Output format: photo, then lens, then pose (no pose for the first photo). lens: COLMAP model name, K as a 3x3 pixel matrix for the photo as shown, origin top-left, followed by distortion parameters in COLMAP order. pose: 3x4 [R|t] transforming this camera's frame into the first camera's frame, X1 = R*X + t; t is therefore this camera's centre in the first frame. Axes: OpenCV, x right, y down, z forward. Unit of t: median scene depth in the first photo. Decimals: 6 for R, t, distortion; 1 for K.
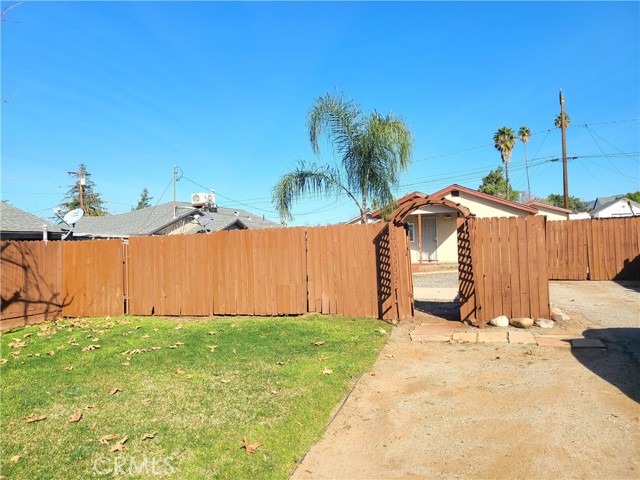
lens RADIAL K [[474.3, 0, 318.5], [0, 474.3, 236.4], [0, 0, 1]] dist [0.007659, 0.001551]
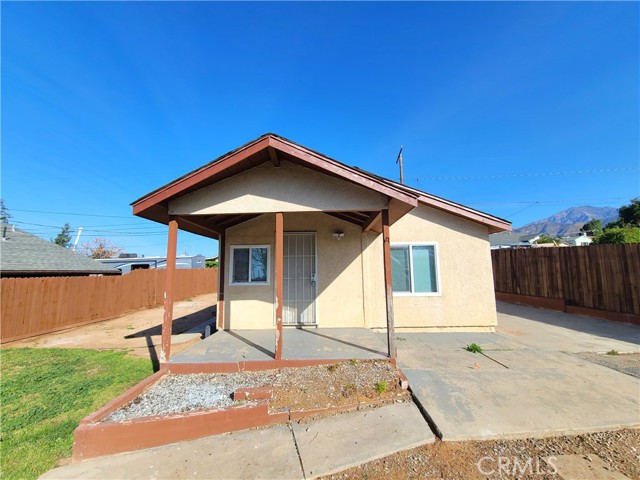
lens RADIAL K [[262.9, 0, 323.3], [0, 262.9, 239.7], [0, 0, 1]] dist [0.000278, -0.000971]
pose [[0.938521, 0.048387, 0.341814, 0.043176], [-0.015550, 0.995049, -0.098163, -0.002131], [-0.344871, 0.086813, 0.934627, 0.196391]]
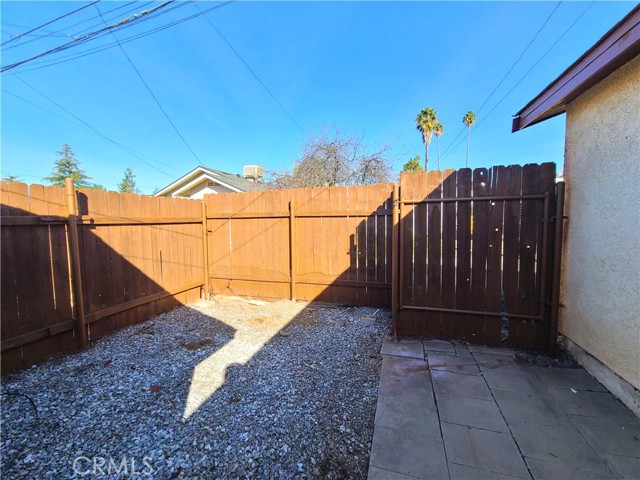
lens RADIAL K [[262.9, 0, 319.1], [0, 262.9, 237.1], [0, 0, 1]] dist [0.000278, -0.000971]
pose [[0.999156, 0.011960, 0.039307, 0.130465], [-0.015619, 0.995437, 0.094136, 0.006018], [-0.038002, -0.094671, 0.994783, 0.396842]]
